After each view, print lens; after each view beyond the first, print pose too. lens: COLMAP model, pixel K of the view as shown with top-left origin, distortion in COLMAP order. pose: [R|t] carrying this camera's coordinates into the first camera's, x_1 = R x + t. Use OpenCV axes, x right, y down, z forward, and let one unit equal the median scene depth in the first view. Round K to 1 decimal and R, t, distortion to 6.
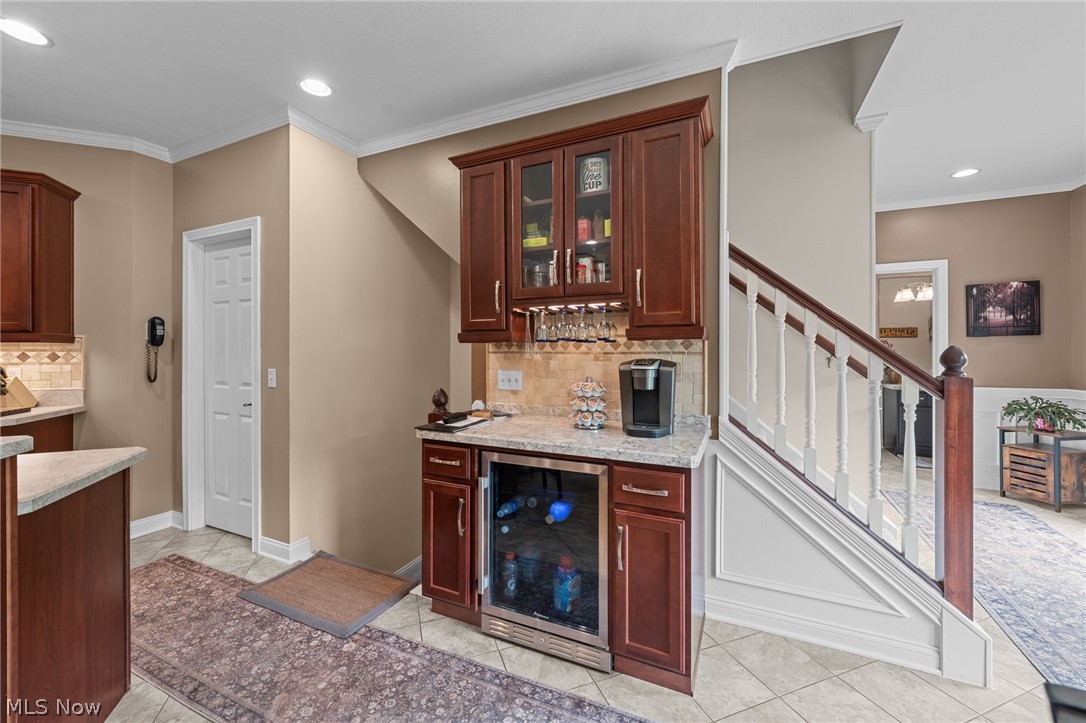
lens RADIAL K [[425.1, 0, 546.5], [0, 425.1, 349.5], [0, 0, 1]] dist [-0.002059, -0.000014]
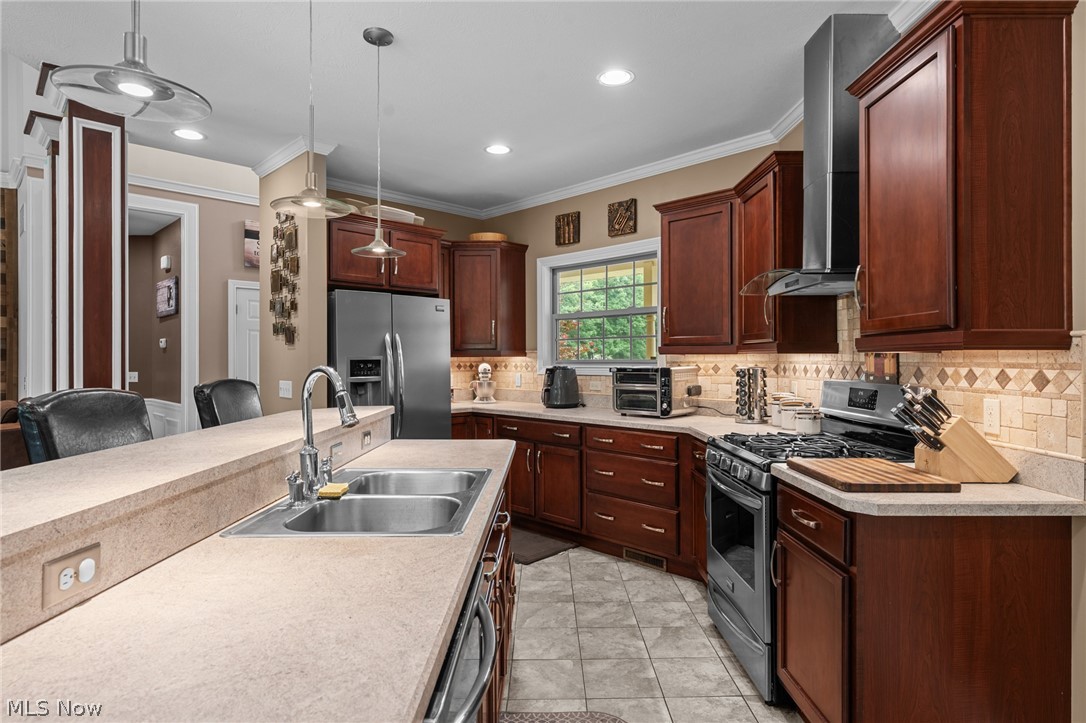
lens RADIAL K [[595.6, 0, 542.9], [0, 595.6, 357.9], [0, 0, 1]] dist [0.004211, 0.000543]
pose [[-0.347835, -0.000362, -0.937556, -0.430618], [0.001507, 0.999998, -0.000946, -0.008240], [0.937554, -0.001742, -0.347834, 0.828472]]
